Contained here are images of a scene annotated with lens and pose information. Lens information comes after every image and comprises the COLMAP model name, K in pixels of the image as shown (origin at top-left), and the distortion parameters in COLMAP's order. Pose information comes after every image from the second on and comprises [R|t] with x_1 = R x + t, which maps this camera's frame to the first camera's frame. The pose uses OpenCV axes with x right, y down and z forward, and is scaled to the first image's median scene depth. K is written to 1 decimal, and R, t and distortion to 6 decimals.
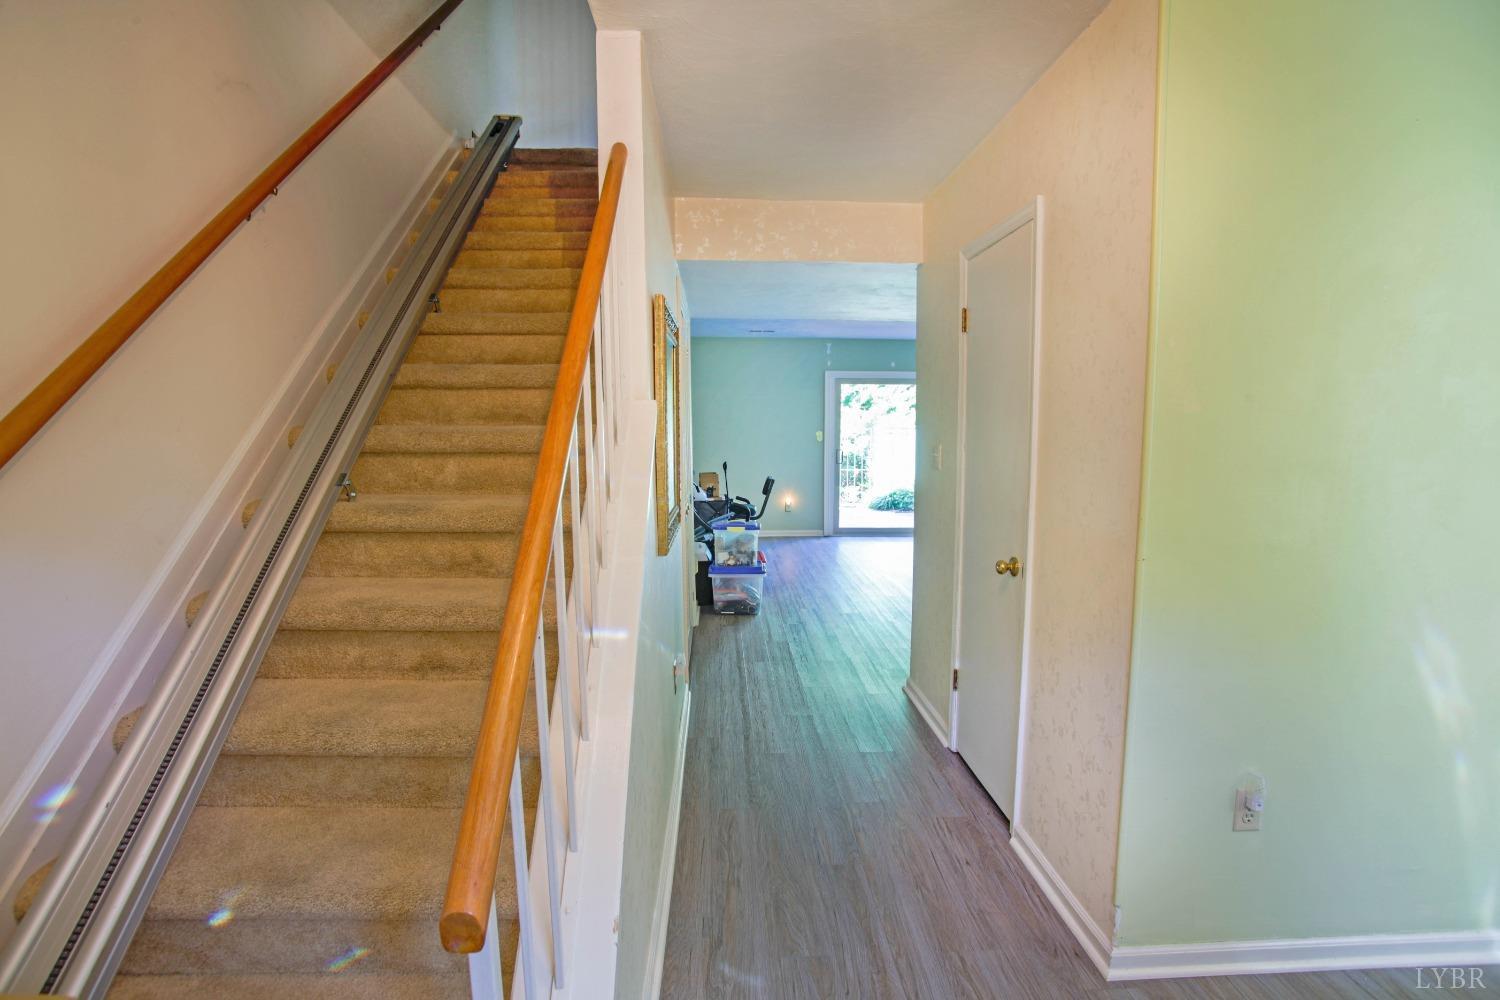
lens RADIAL K [[748.7, 0, 660.8], [0, 748.7, 471.6], [0, 0, 1]] dist [-0.071004, 0.032490]
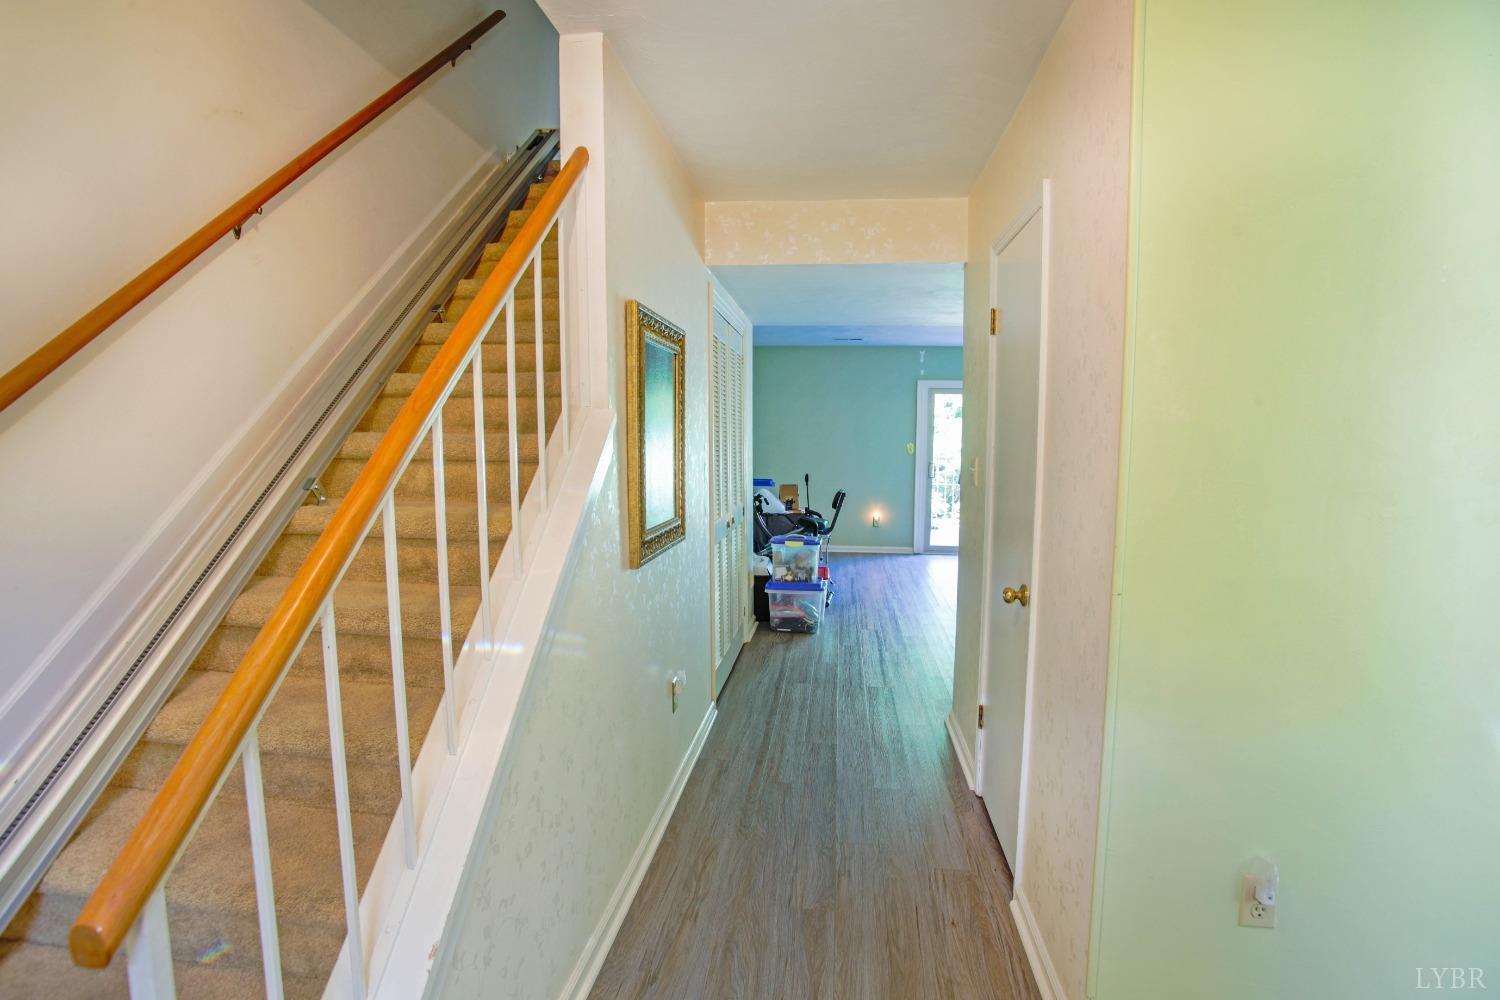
lens RADIAL K [[748.7, 0, 660.8], [0, 748.7, 471.6], [0, 0, 1]] dist [-0.071004, 0.032490]
pose [[0.986838, 0.015216, -0.160994, 0.123891], [-0.017465, 0.999769, -0.012561, -0.001301], [0.160766, 0.015208, 0.986875, 0.030942]]
